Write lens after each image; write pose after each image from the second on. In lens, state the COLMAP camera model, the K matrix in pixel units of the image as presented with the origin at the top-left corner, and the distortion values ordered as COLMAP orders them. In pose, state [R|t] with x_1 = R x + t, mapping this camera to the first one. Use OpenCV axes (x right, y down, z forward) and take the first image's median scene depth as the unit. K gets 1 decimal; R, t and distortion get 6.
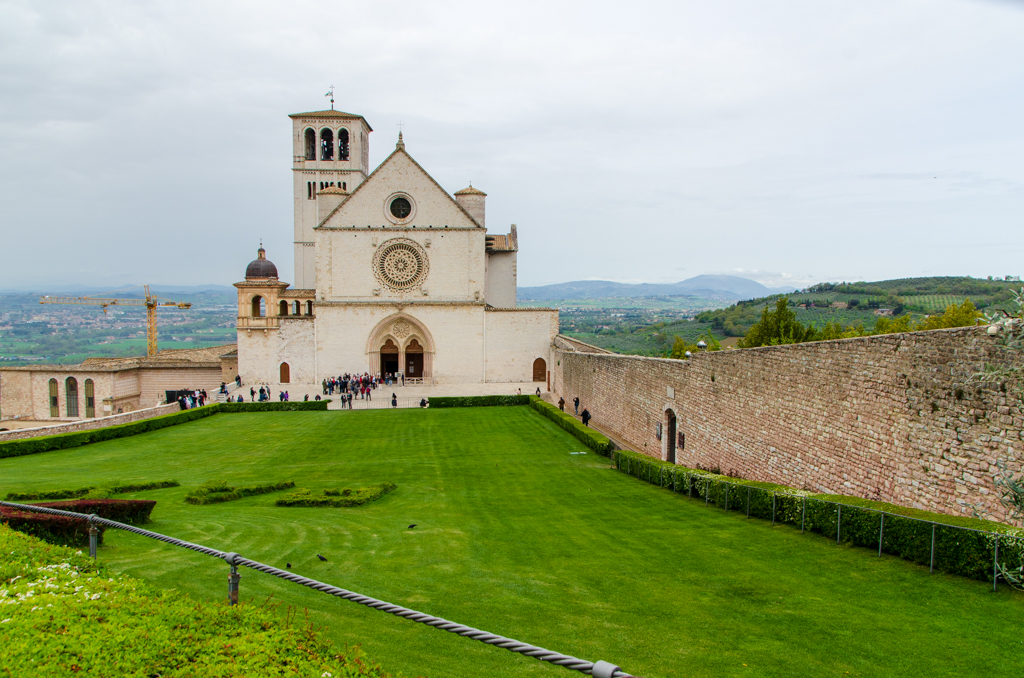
lens RADIAL K [[853.9, 0, 514.2], [0, 853.9, 366.5], [0, 0, 1]] dist [-0.009807, 0.003236]
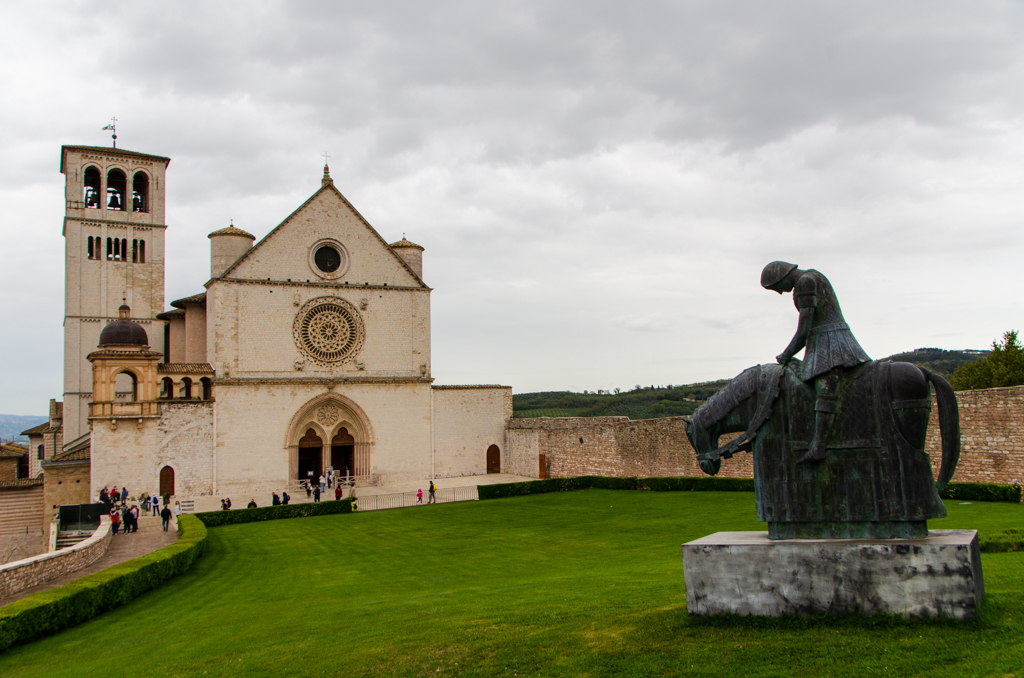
lens RADIAL K [[876.7, 0, 511.3], [0, 876.7, 362.8], [0, 0, 1]] dist [0.034680, 0.007400]
pose [[0.894614, -0.000152, 0.446840, -0.340516], [0.066351, 0.988959, -0.132505, 0.025900], [-0.441886, 0.148189, 0.884747, 0.226628]]
